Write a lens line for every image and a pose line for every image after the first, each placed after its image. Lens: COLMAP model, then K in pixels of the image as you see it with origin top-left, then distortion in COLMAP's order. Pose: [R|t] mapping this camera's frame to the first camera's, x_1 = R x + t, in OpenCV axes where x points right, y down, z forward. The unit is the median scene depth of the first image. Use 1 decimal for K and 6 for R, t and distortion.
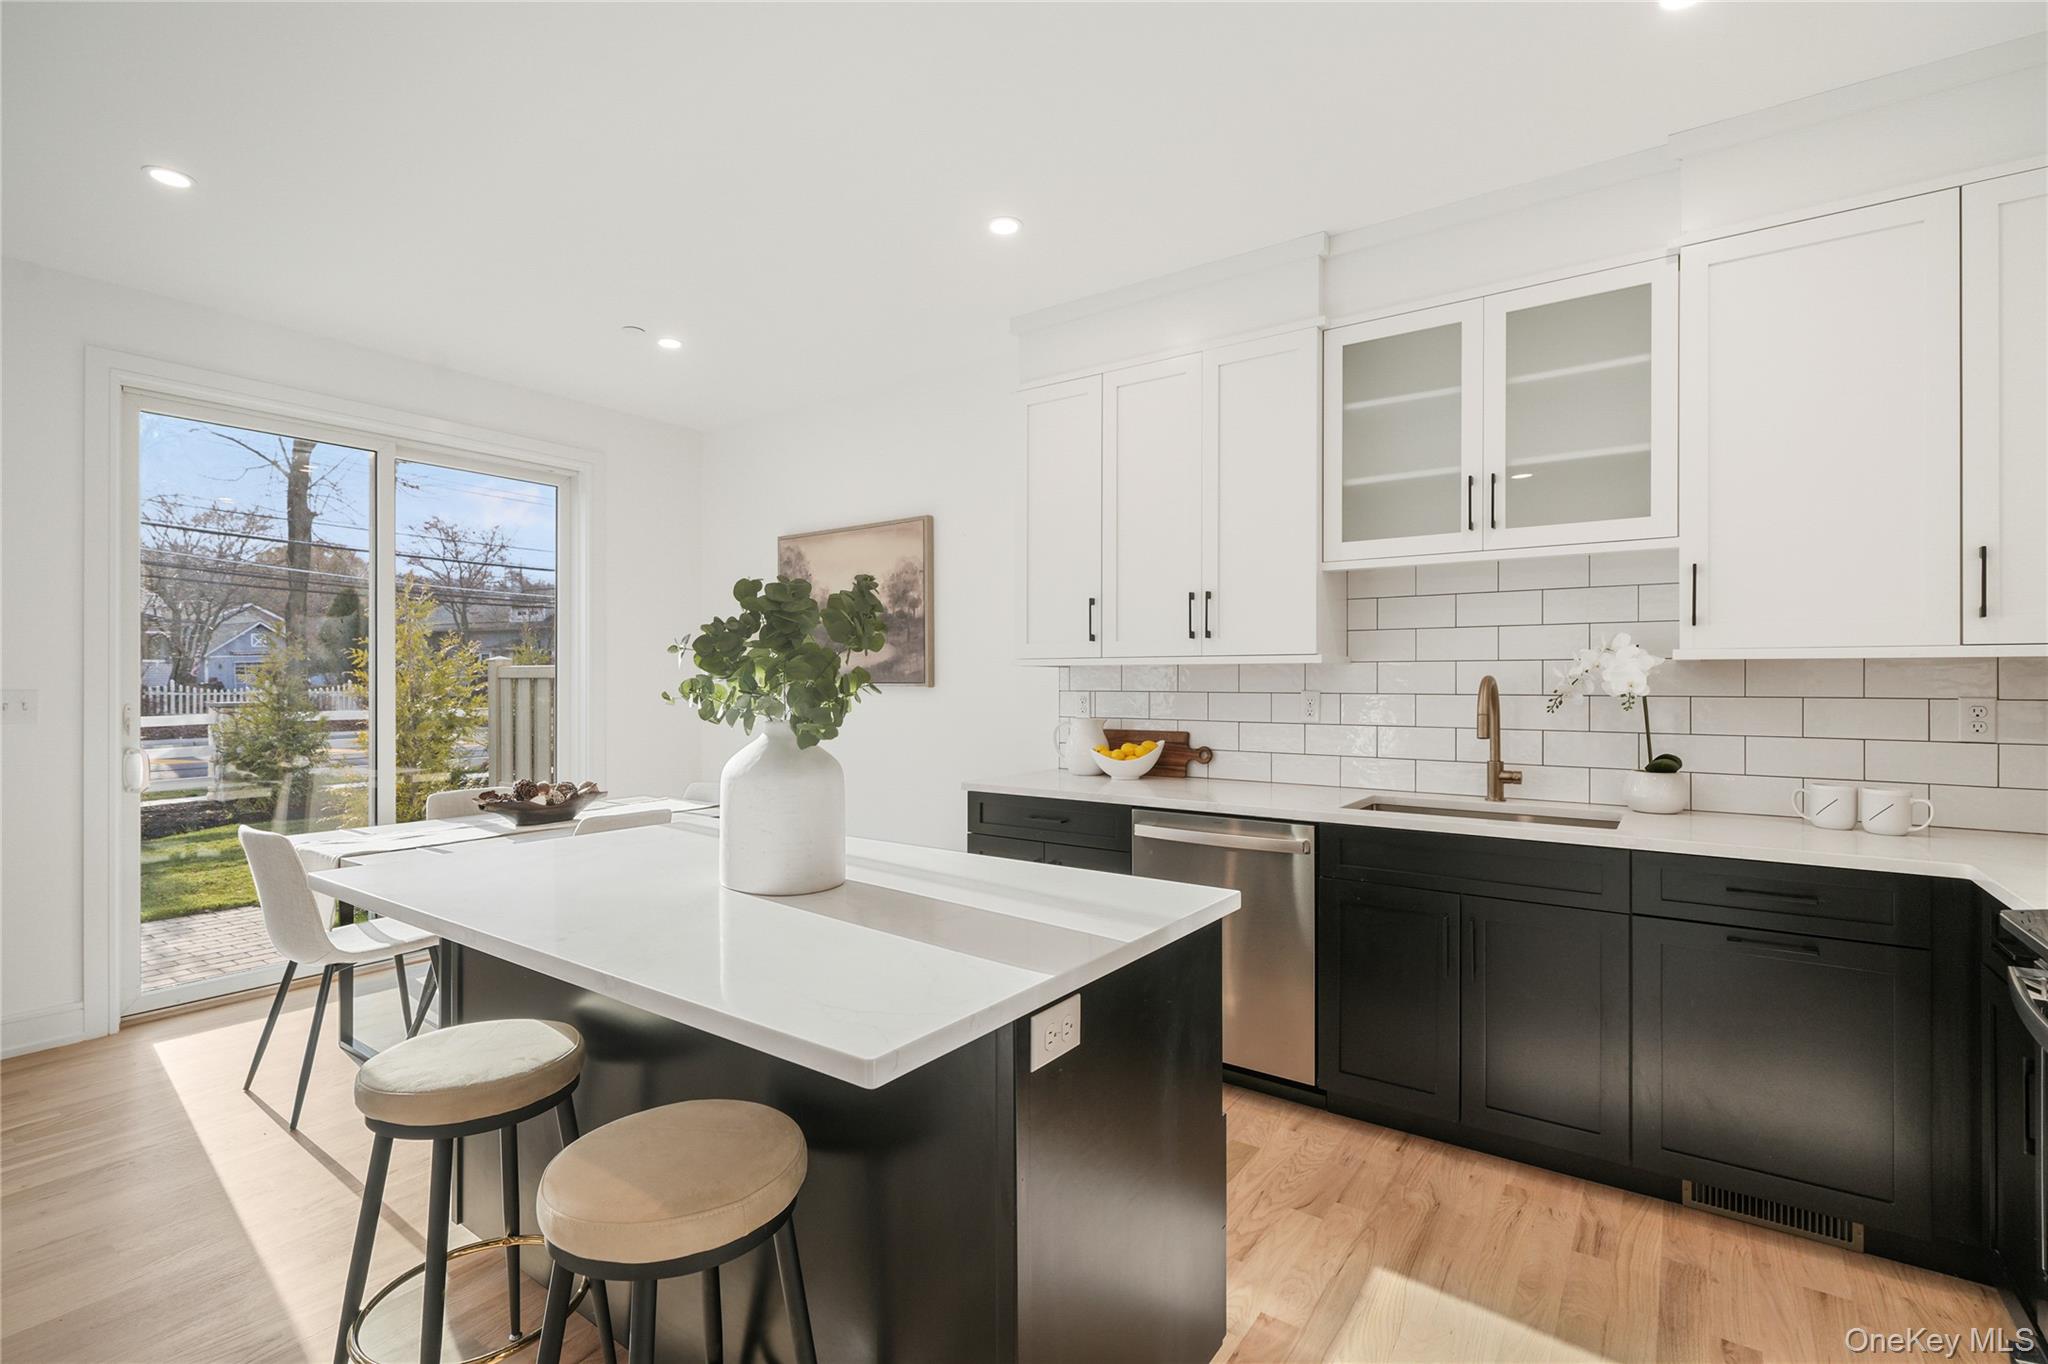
lens RADIAL K [[931.5, 0, 1024.0], [0, 931.5, 682.0], [0, 0, 1]] dist [-0.002255, -0.000164]
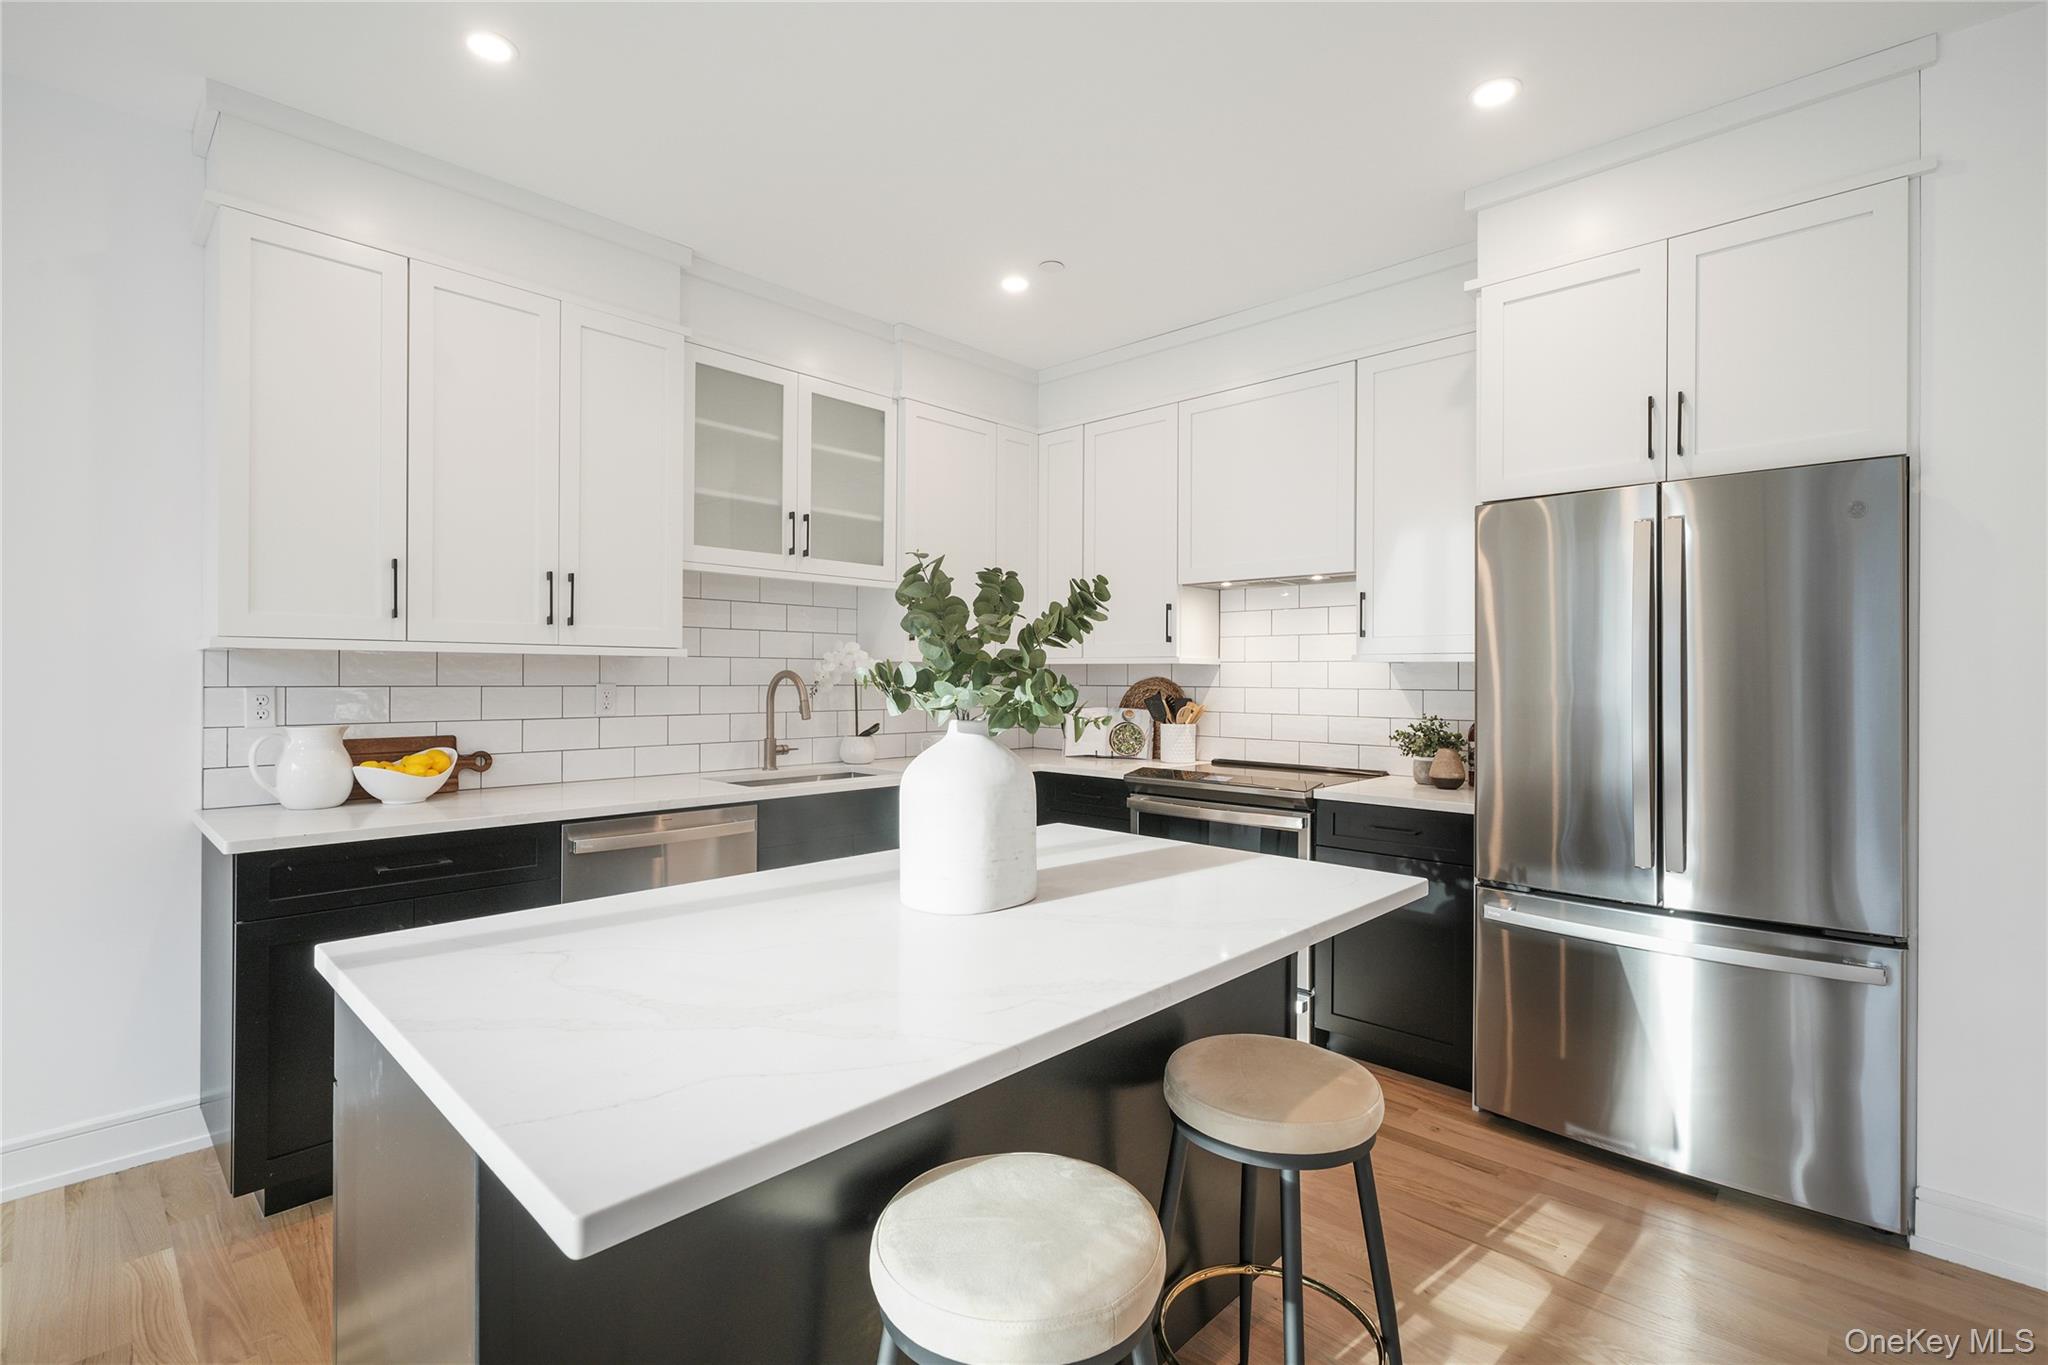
lens RADIAL K [[931.5, 0, 1024.0], [0, 931.5, 682.5], [0, 0, 1]] dist [-0.002255, -0.000164]
pose [[0.136150, -0.007203, 0.990662, -0.667786], [-0.004566, 0.999958, 0.007898, -0.001293], [-0.990678, -0.005599, 0.136111, 0.475111]]
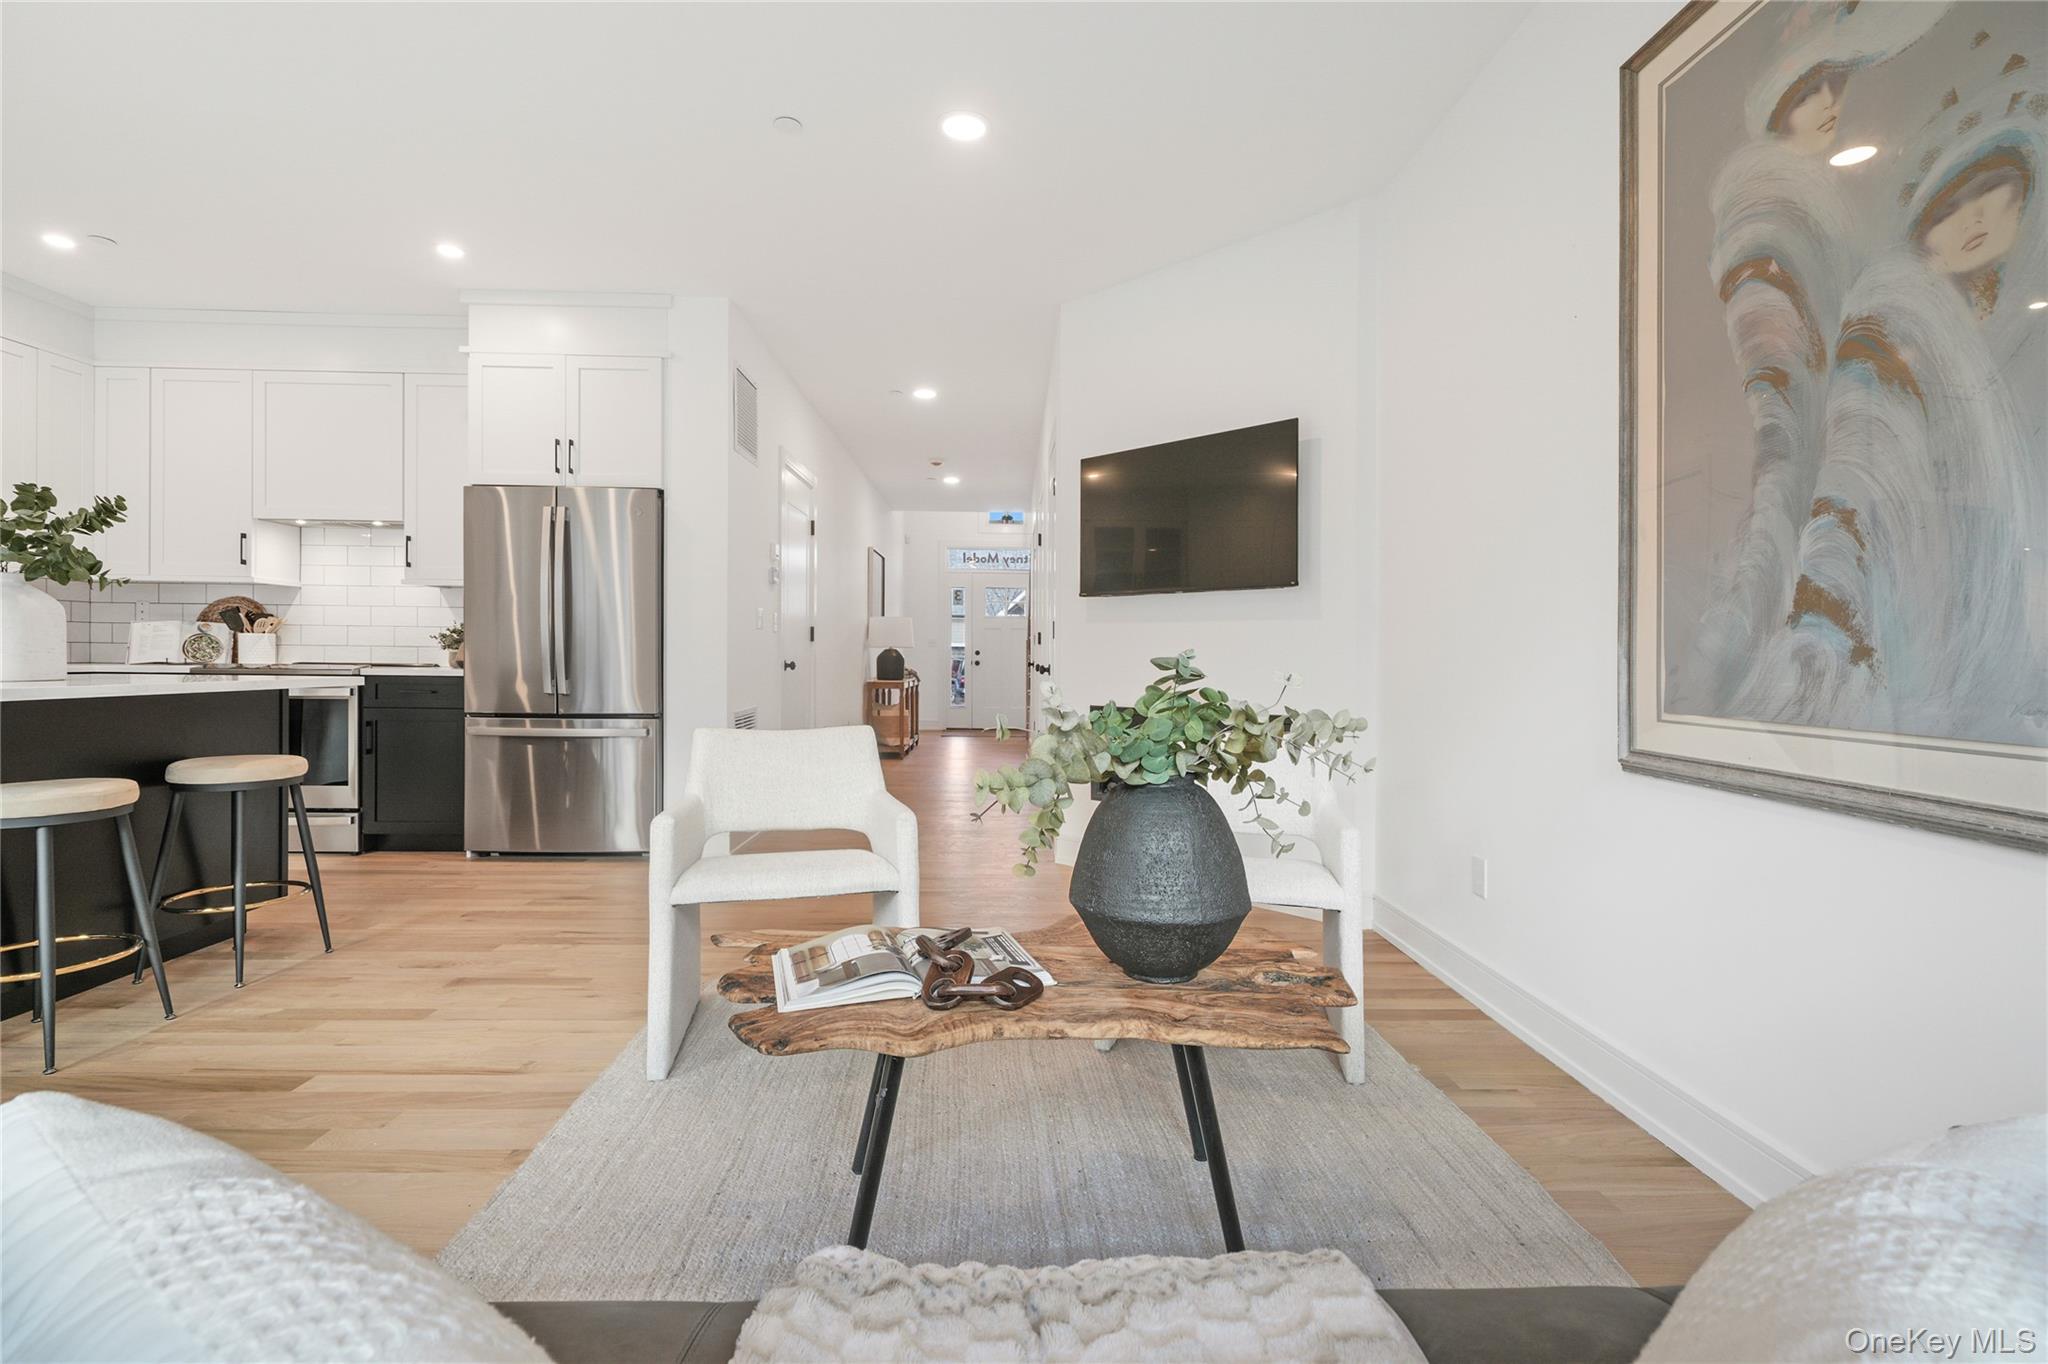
lens RADIAL K [[921.2, 0, 1029.0], [0, 921.2, 667.7], [0, 0, 1]] dist [0.000222, -0.000410]
pose [[-0.606765, -0.019325, 0.794647, -1.414200], [-0.014305, 0.999808, 0.013391, 0.087157], [-0.794753, -0.003242, -0.606925, 0.341112]]
